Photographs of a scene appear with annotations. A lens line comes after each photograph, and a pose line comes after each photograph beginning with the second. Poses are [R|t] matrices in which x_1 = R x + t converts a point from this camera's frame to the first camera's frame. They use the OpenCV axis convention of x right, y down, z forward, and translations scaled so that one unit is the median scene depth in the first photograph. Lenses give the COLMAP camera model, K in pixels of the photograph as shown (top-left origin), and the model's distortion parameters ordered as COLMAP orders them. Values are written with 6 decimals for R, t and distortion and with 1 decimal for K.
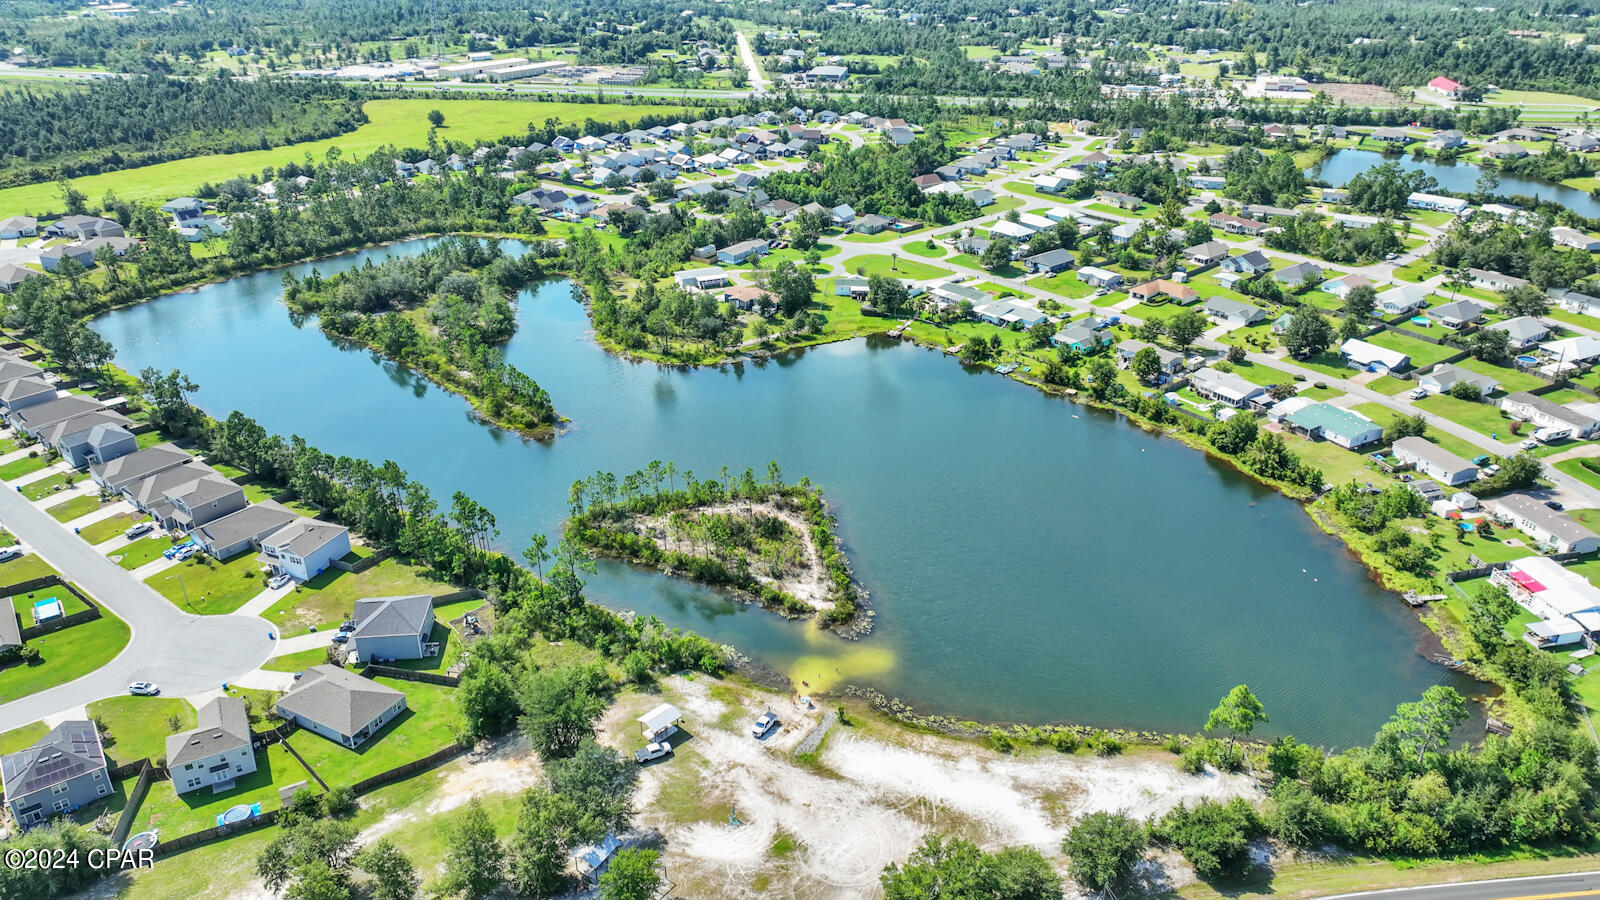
lens RADIAL K [[1178.8, 0, 800.0], [0, 1178.8, 450.0], [0, 0, 1]] dist [0.008600, -0.004193]
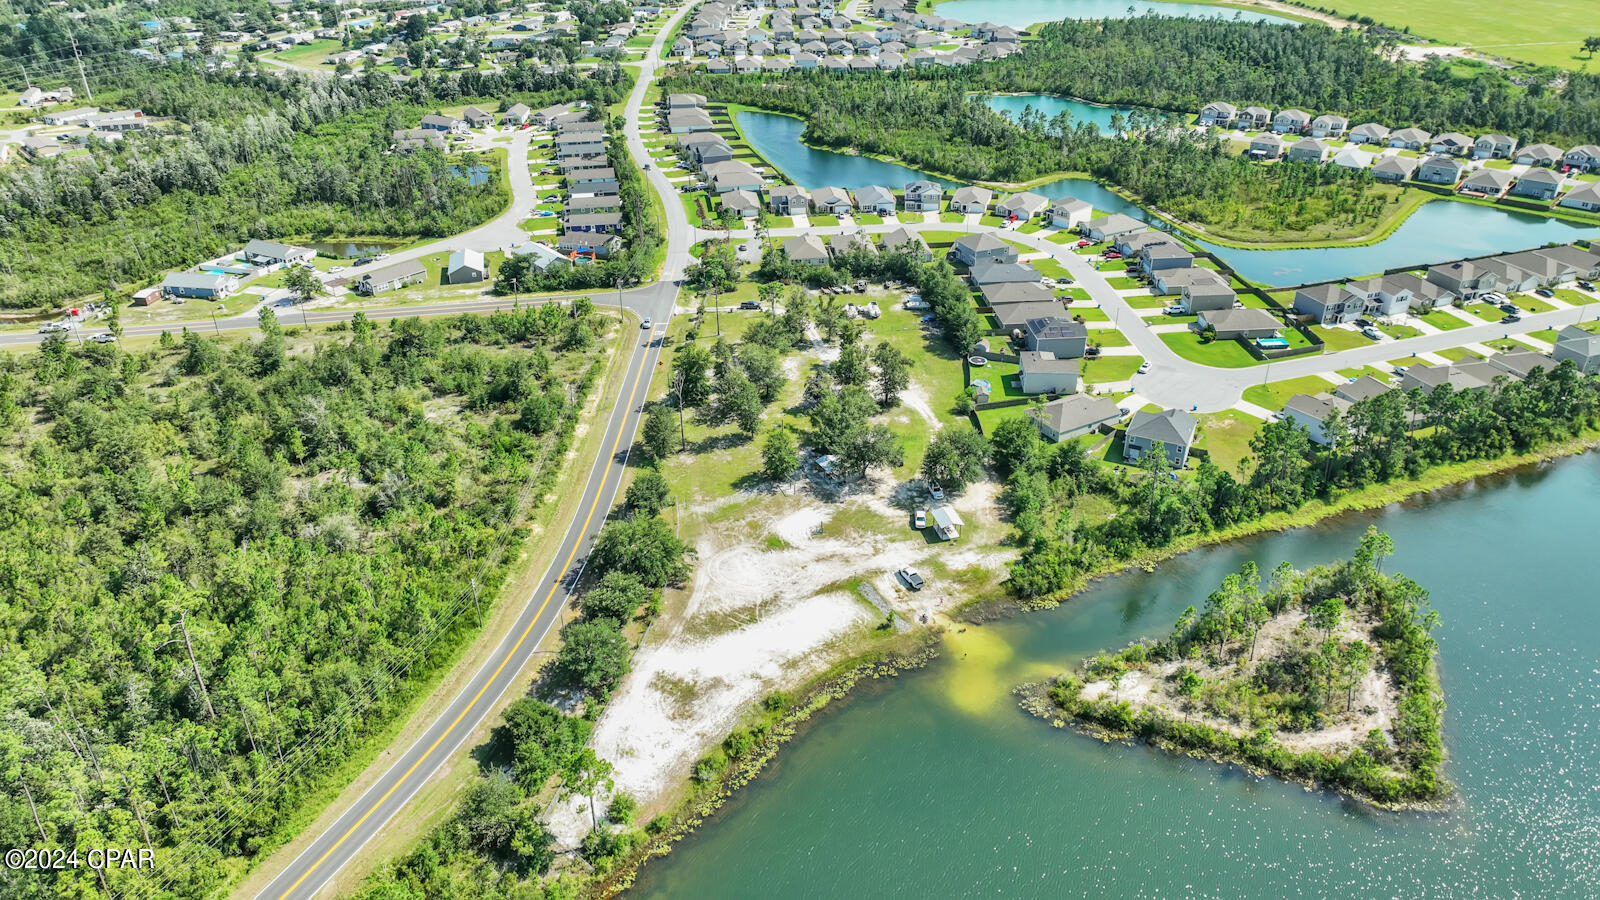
lens RADIAL K [[1178.8, 0, 800.0], [0, 1178.8, 450.0], [0, 0, 1]] dist [0.008600, -0.004193]
pose [[-0.555732, 0.392016, -0.733134, 0.747579], [-0.350581, 0.689100, 0.634219, -0.478165], [0.753827, 0.609479, -0.245522, 1.091257]]
